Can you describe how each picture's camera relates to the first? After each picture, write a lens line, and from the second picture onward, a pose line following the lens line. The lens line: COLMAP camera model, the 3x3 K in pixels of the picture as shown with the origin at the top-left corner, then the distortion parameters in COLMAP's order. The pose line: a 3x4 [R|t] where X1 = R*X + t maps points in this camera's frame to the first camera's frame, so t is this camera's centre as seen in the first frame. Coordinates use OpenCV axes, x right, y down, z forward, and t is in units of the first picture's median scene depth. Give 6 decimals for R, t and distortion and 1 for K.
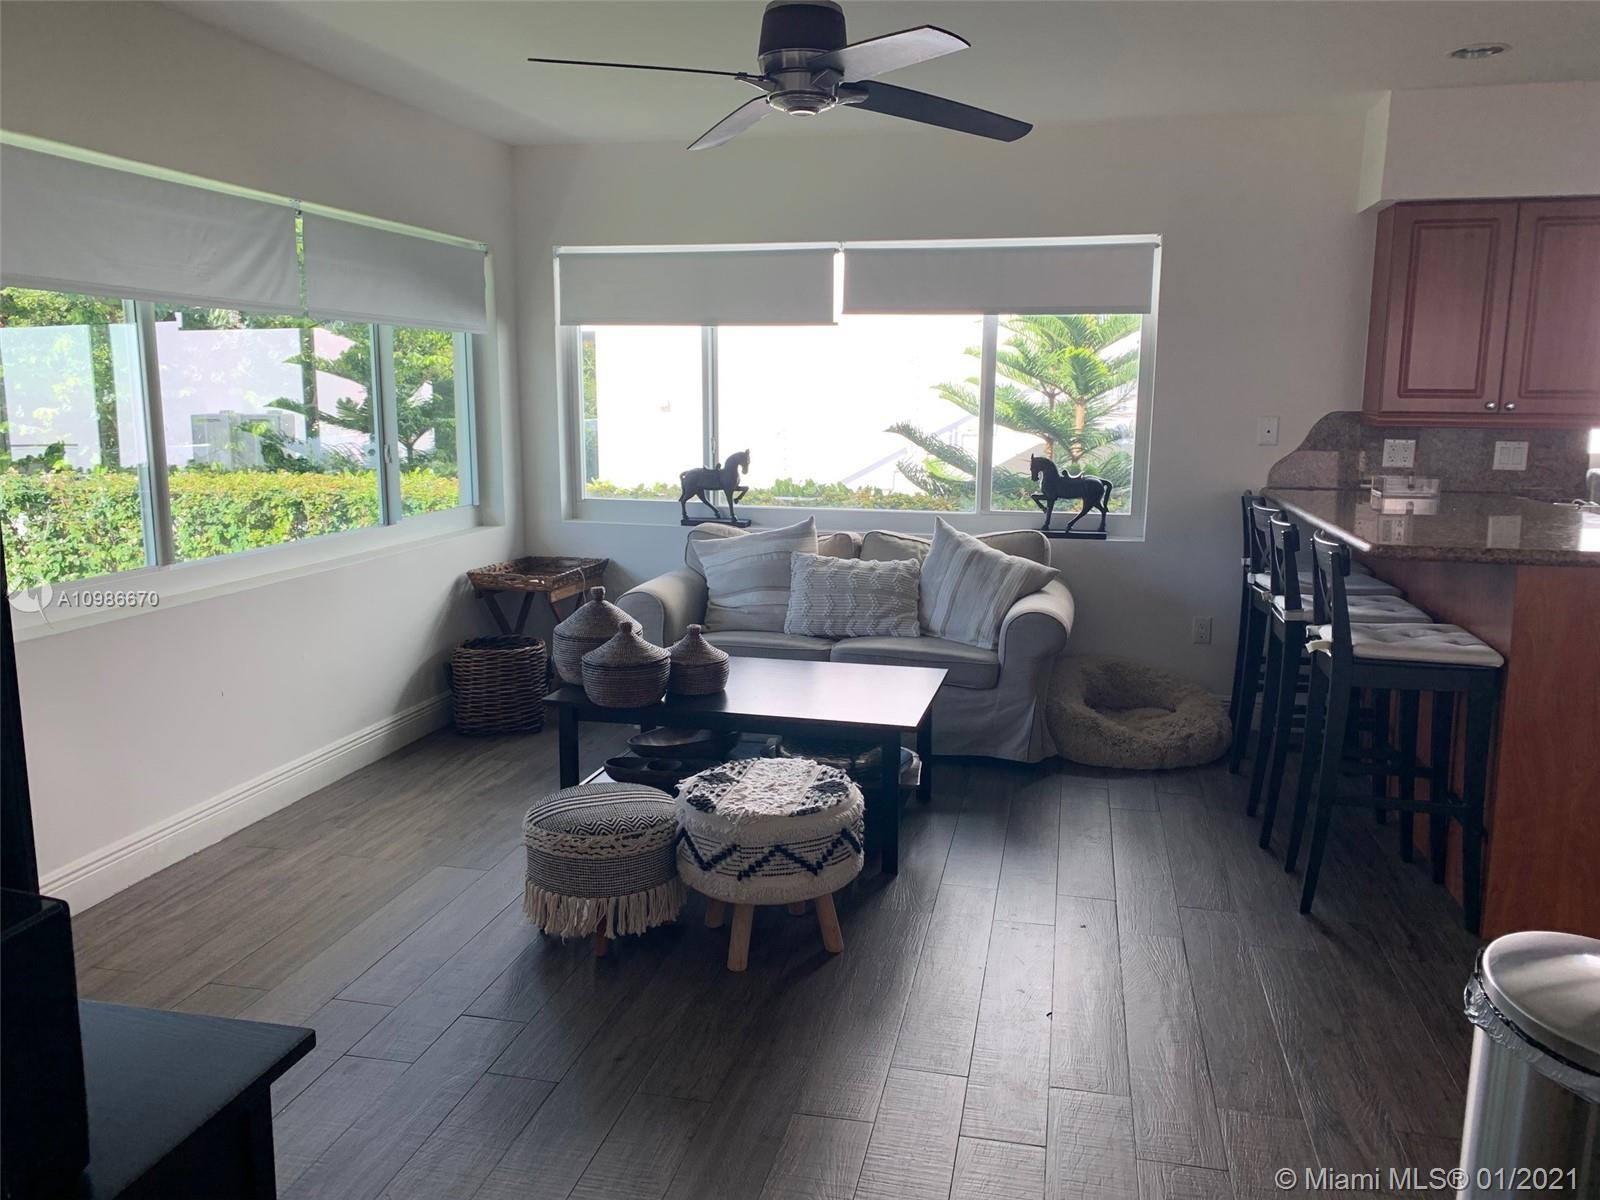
lens RADIAL K [[1216.3, 0, 794.8], [0, 1216.3, 600.6], [0, 0, 1]] dist [0.026352, -0.028460]
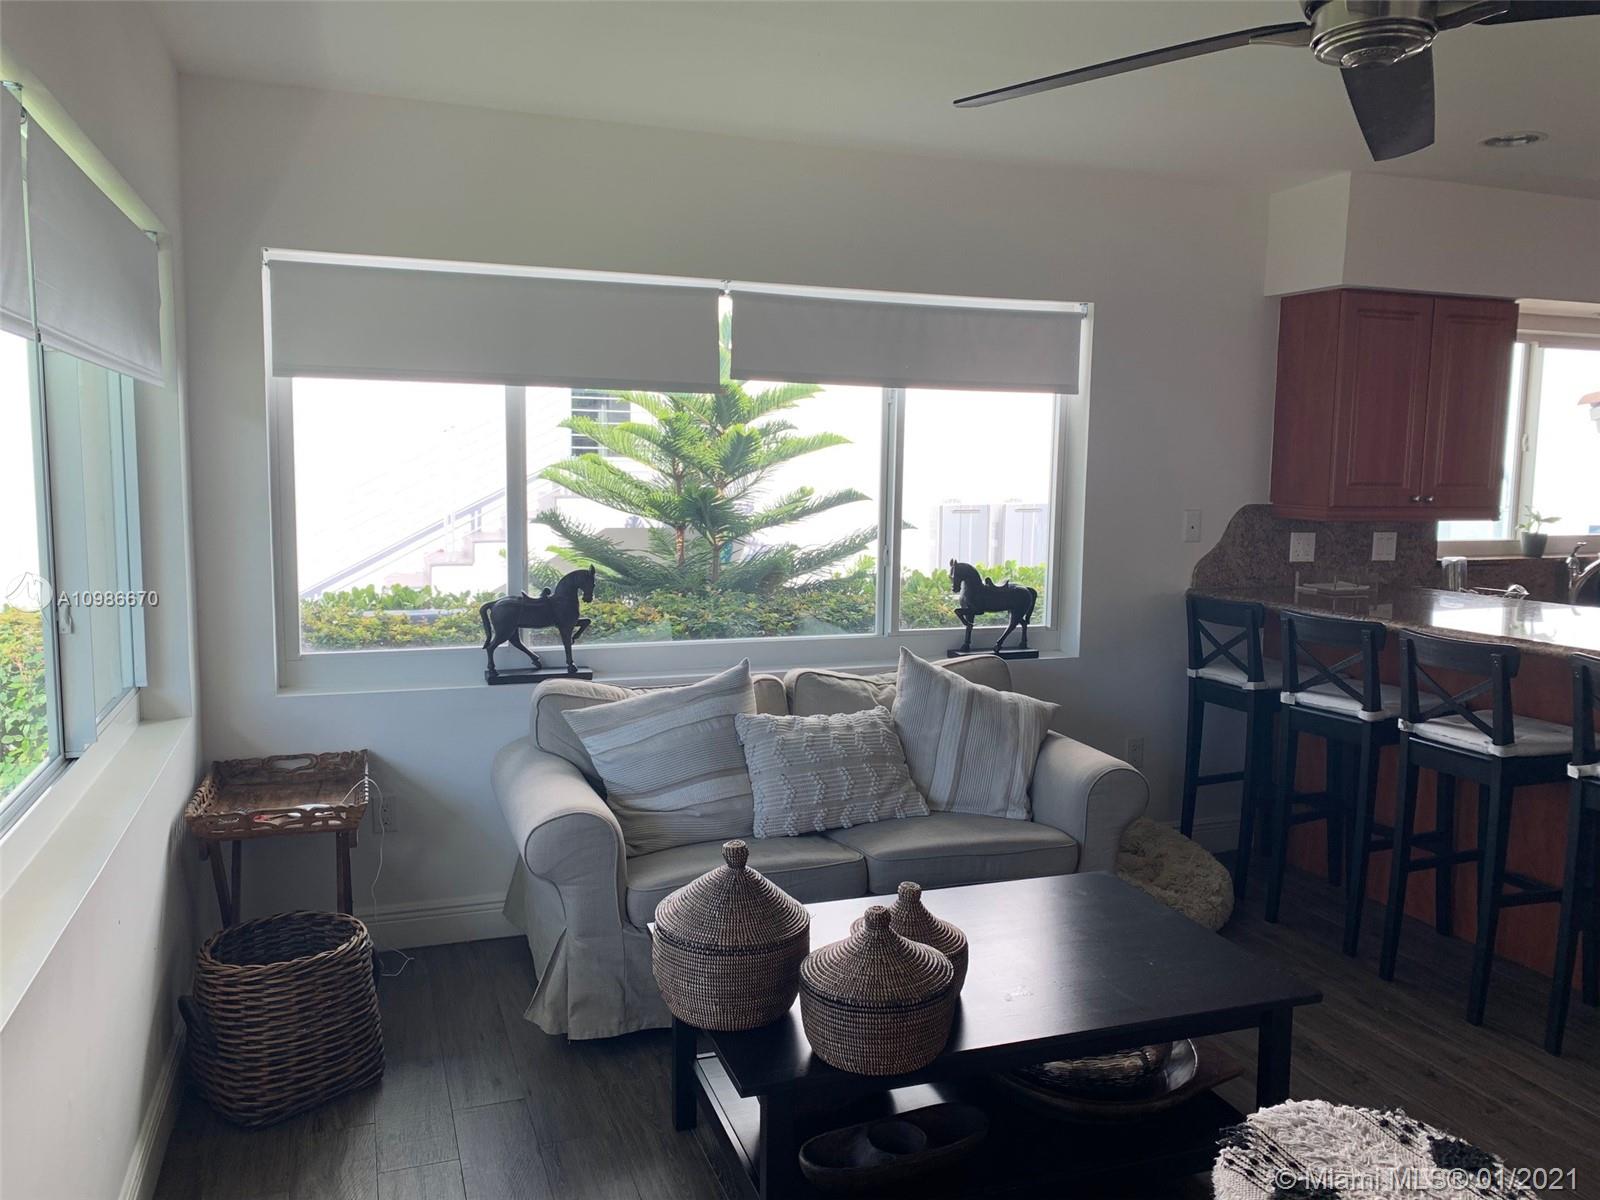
lens RADIAL K [[1216.3, 0, 793.7], [0, 1216.3, 577.1], [0, 0, 1]] dist [0.026352, -0.028460]
pose [[0.838698, -0.046319, 0.542623, -0.349133], [0.087598, 0.994877, -0.050470, -0.080995], [-0.537505, 0.089862, 0.838459, 0.400332]]
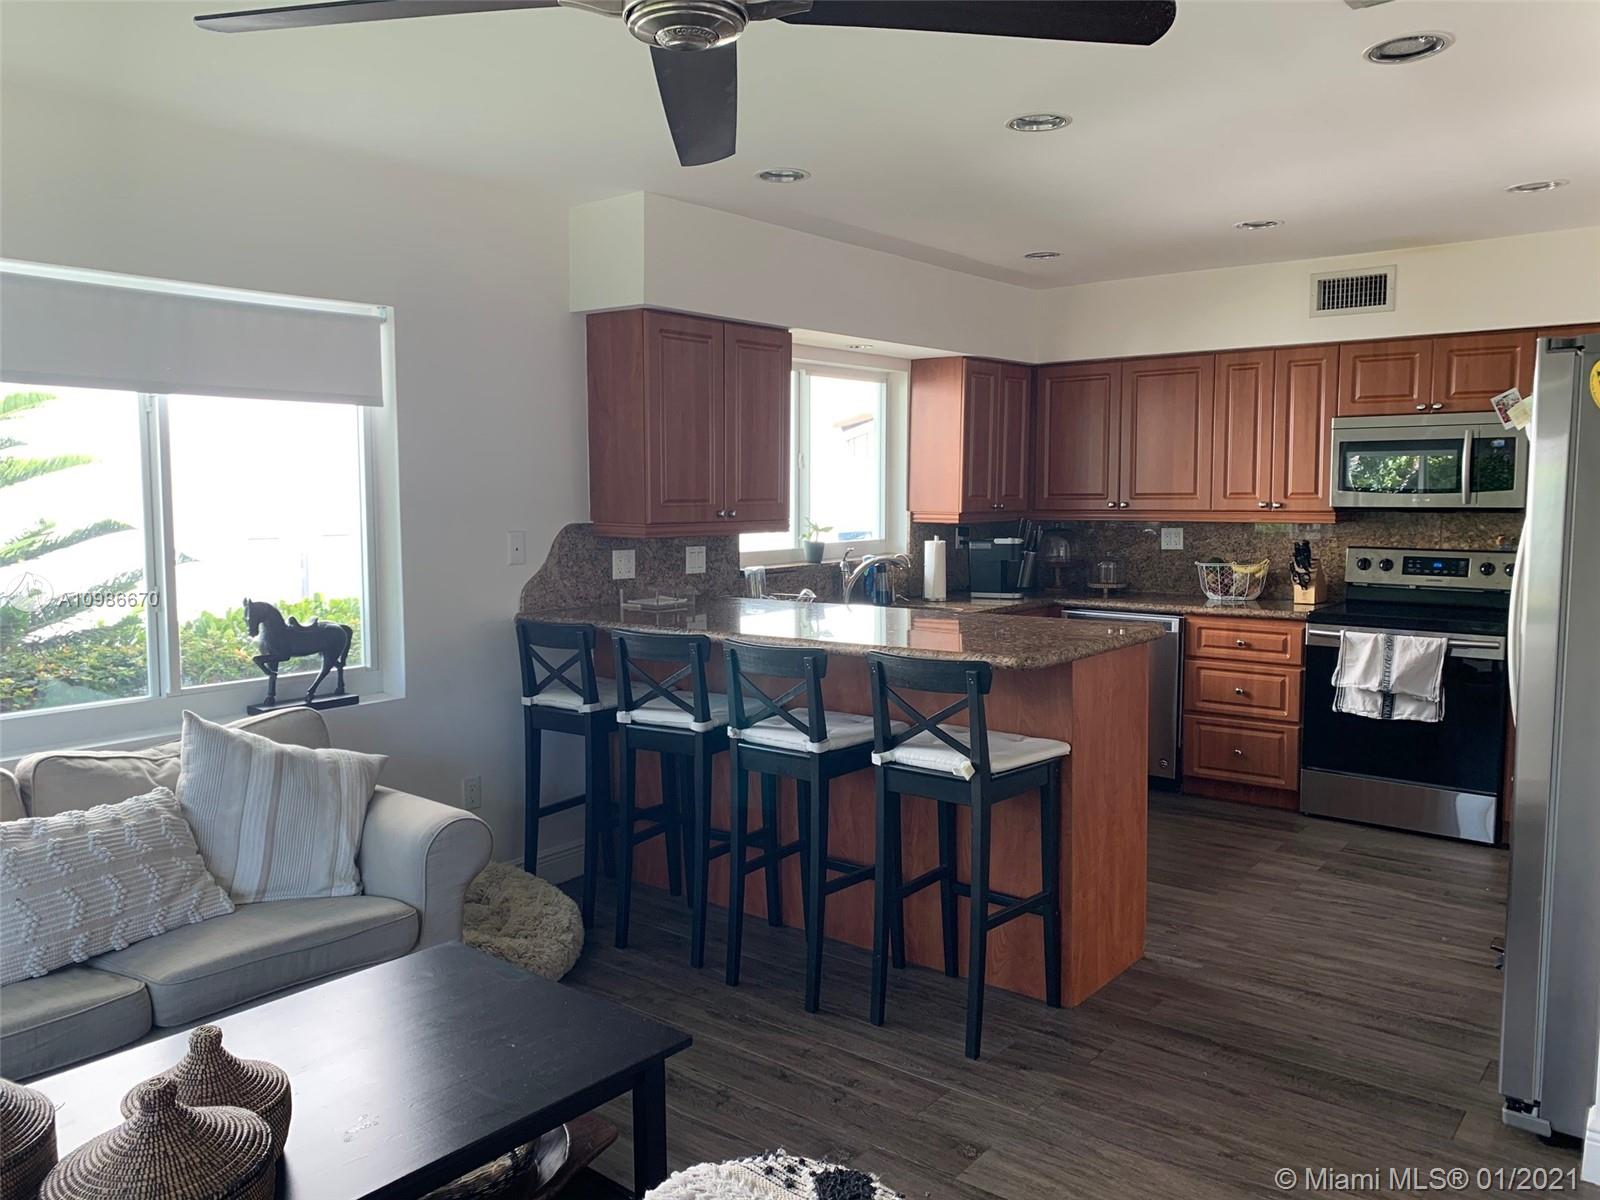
lens RADIAL K [[1216.3, 0, 786.1], [0, 1216.3, 590.4], [0, 0, 1]] dist [0.026352, -0.028460]
pose [[0.436200, -0.083133, 0.896001, -0.300961], [0.163964, 0.986397, 0.011697, -0.087308], [-0.884785, 0.141810, 0.443897, 0.449008]]
